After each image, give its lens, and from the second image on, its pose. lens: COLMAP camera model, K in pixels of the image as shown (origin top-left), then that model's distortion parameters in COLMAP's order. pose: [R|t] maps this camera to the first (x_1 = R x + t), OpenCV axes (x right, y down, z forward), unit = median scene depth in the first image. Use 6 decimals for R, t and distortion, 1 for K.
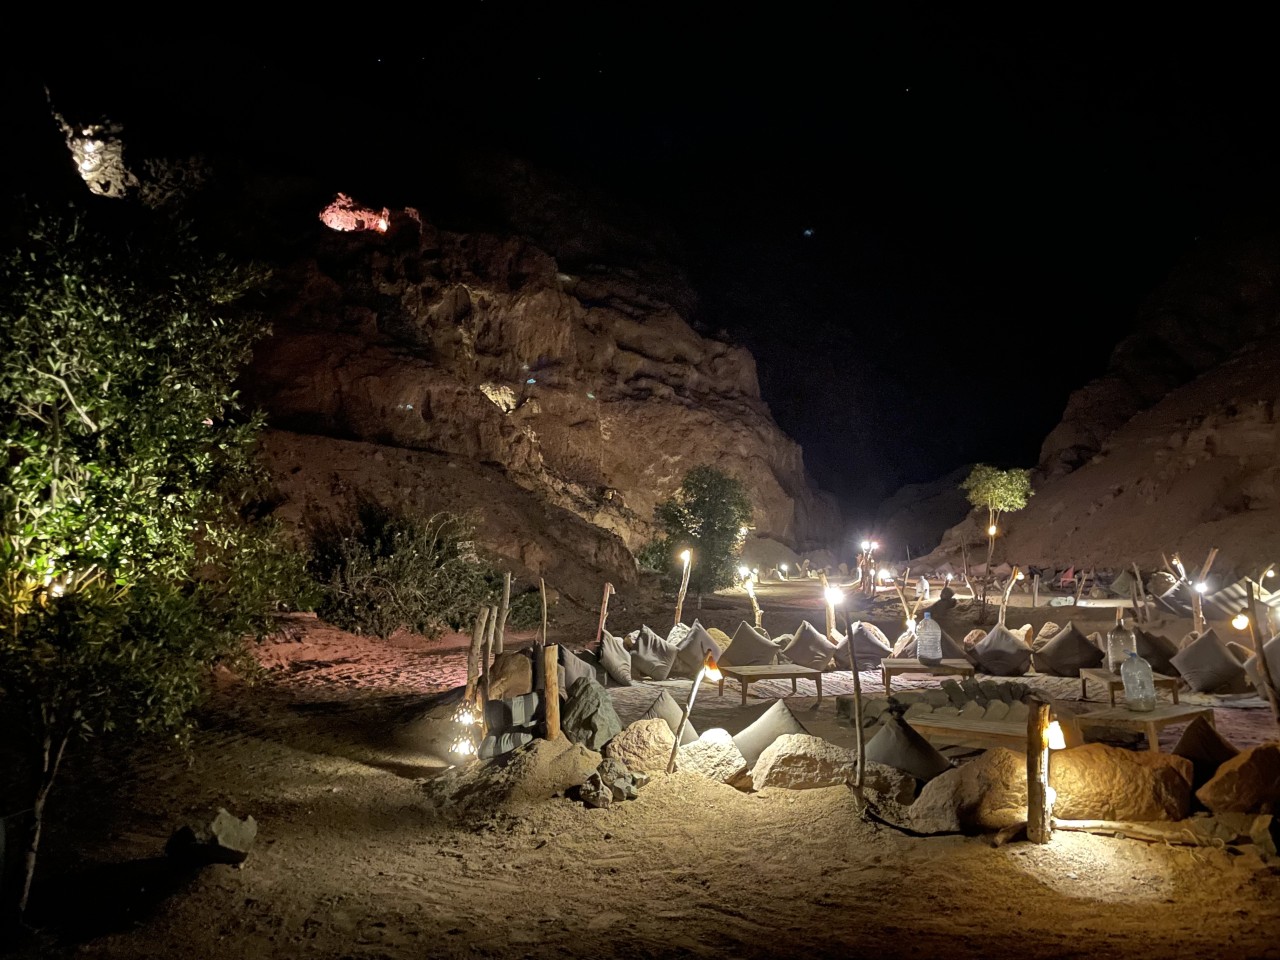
lens RADIAL K [[956.4, 0, 639.8], [0, 956.4, 481.6], [0, 0, 1]] dist [0.038691, -0.004069]
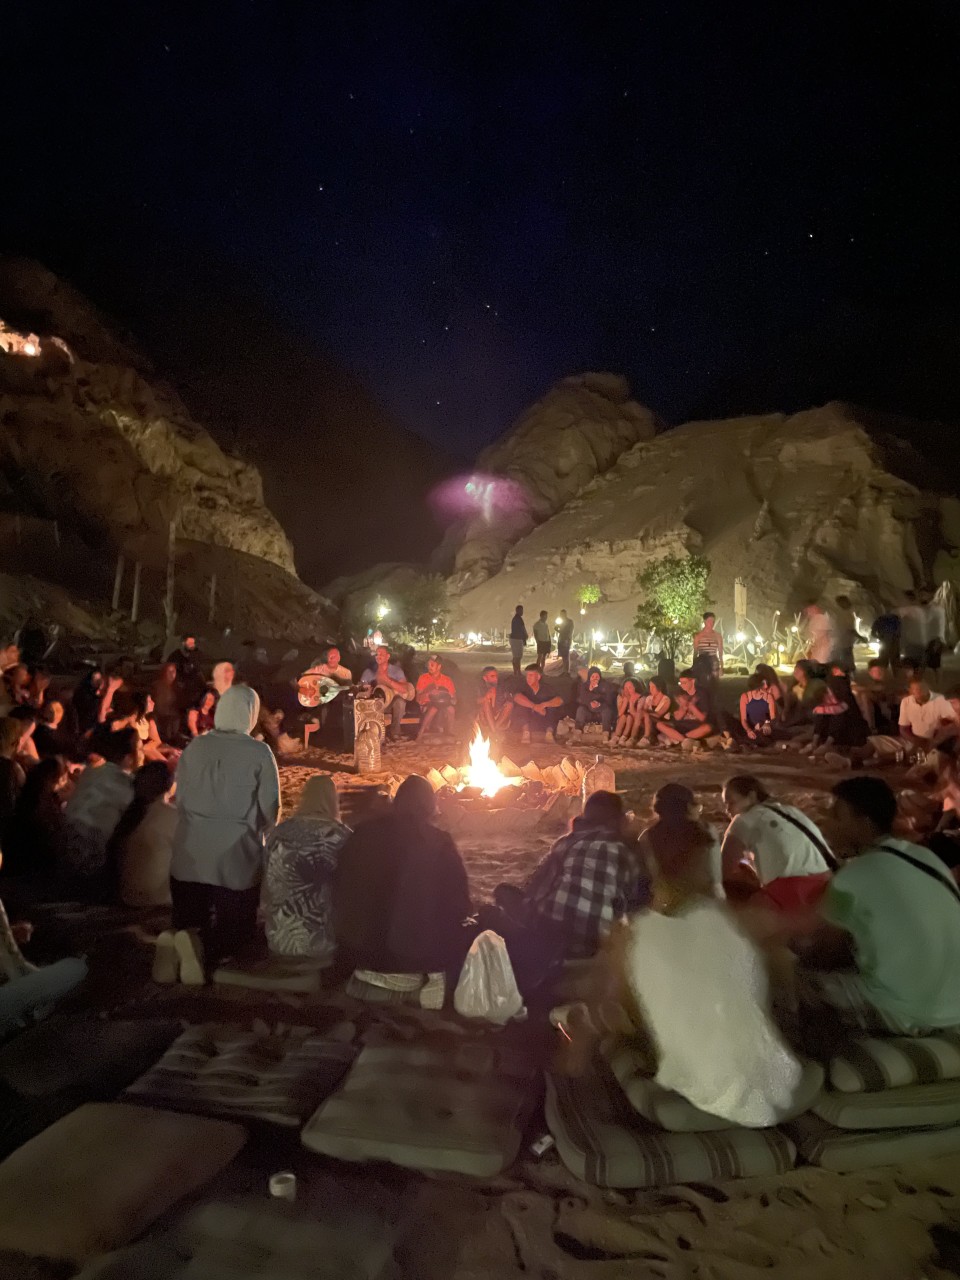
lens RADIAL K [[956.4, 0, 481.6], [0, 956.4, 643.0], [0, 0, 1]] dist [0.038691, -0.004069]
pose [[0.834344, -0.008838, 0.551173, -0.469907], [-0.036229, 0.996830, 0.070827, -0.010816], [-0.550052, -0.079062, 0.831380, -0.324849]]
